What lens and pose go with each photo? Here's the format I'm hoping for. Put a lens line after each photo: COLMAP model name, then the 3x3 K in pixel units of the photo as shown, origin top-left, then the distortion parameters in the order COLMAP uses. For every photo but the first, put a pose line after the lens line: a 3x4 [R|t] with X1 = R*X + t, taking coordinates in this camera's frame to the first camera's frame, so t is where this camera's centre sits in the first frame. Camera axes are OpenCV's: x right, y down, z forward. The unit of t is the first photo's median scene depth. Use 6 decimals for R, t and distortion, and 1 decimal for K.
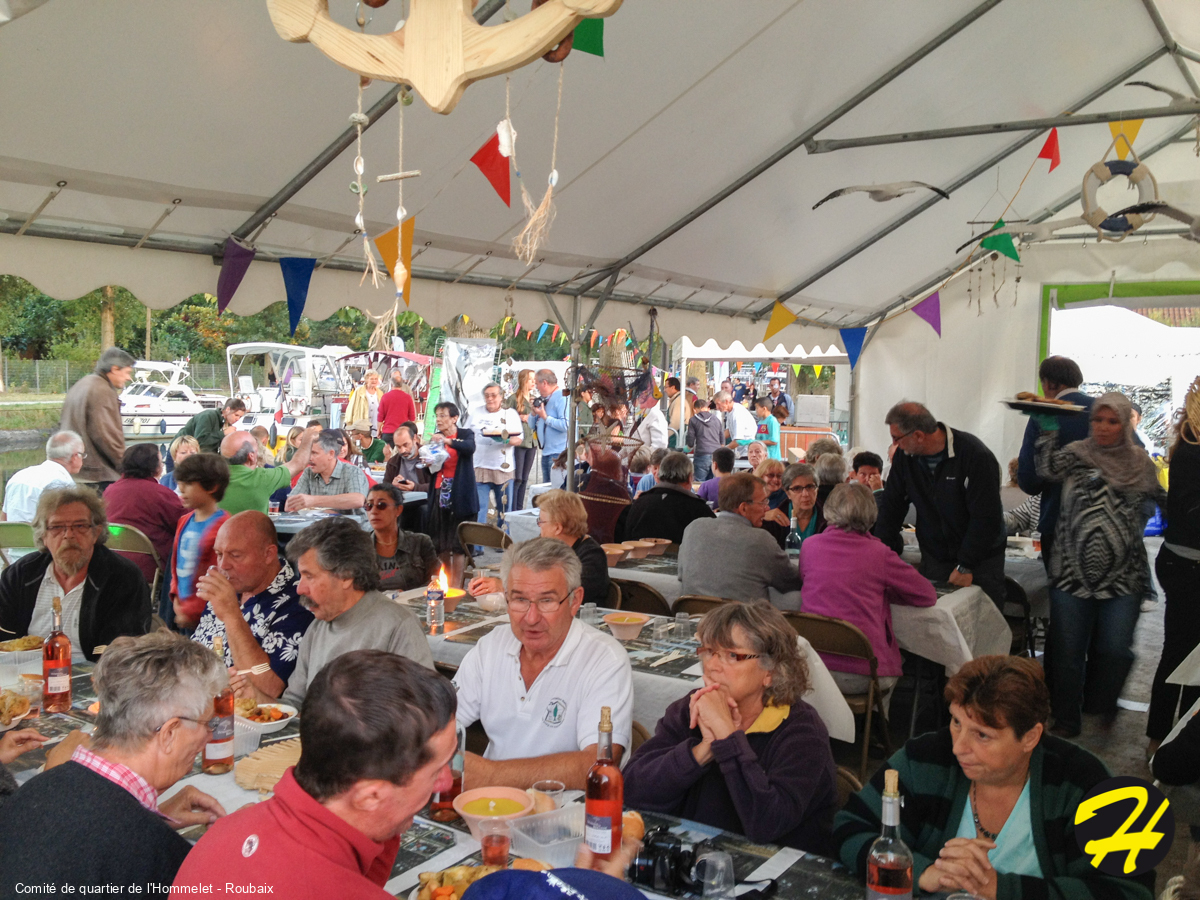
lens RADIAL K [[1159.8, 0, 615.5], [0, 1159.8, 448.9], [0, 0, 1]] dist [0.145278, -0.372121]
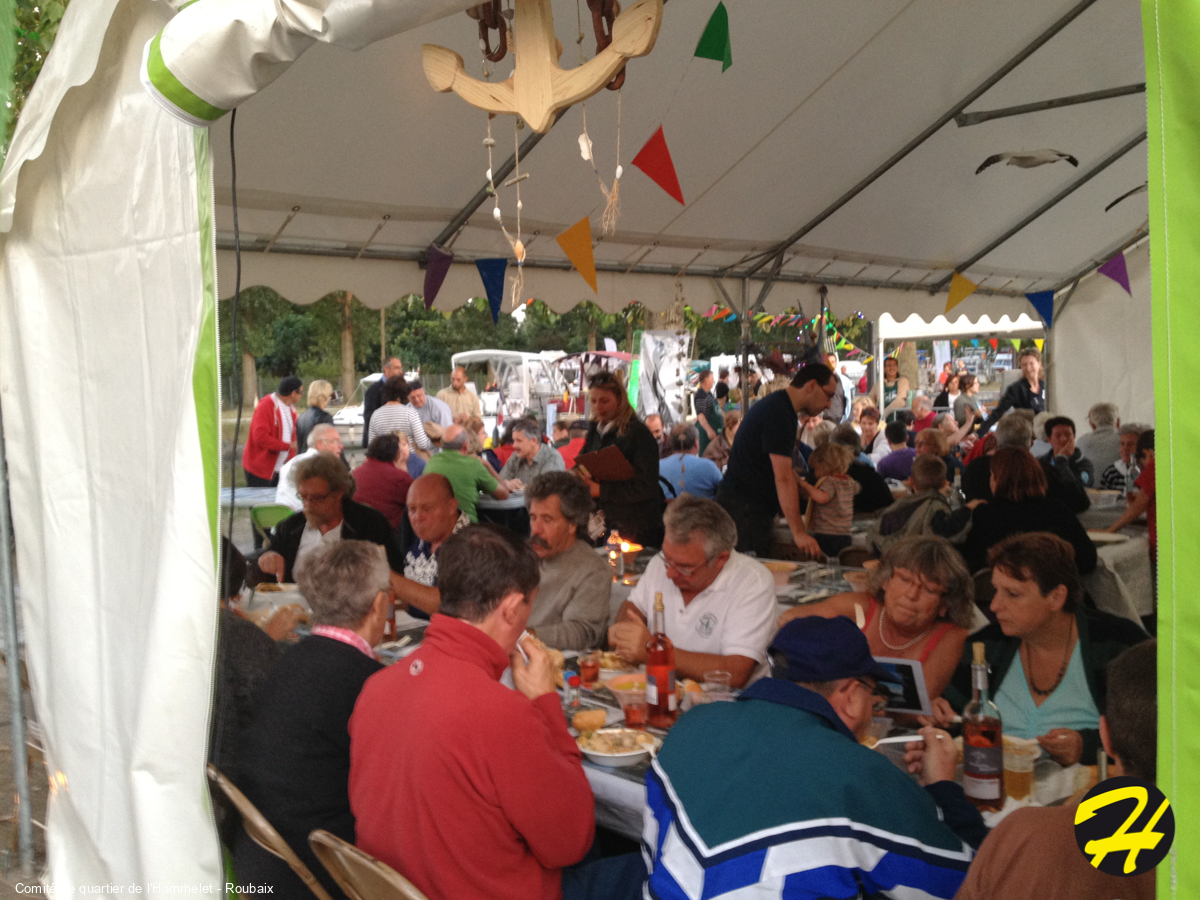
lens RADIAL K [[1247.1, 0, 600.0], [0, 1247.1, 450.0], [0, 0, 1]] dist [0.124566, -0.325157]
pose [[0.976306, -0.034931, -0.213557, 0.075950], [0.032406, 0.999357, -0.015314, 0.038749], [0.213954, 0.008031, 0.976811, -0.148913]]
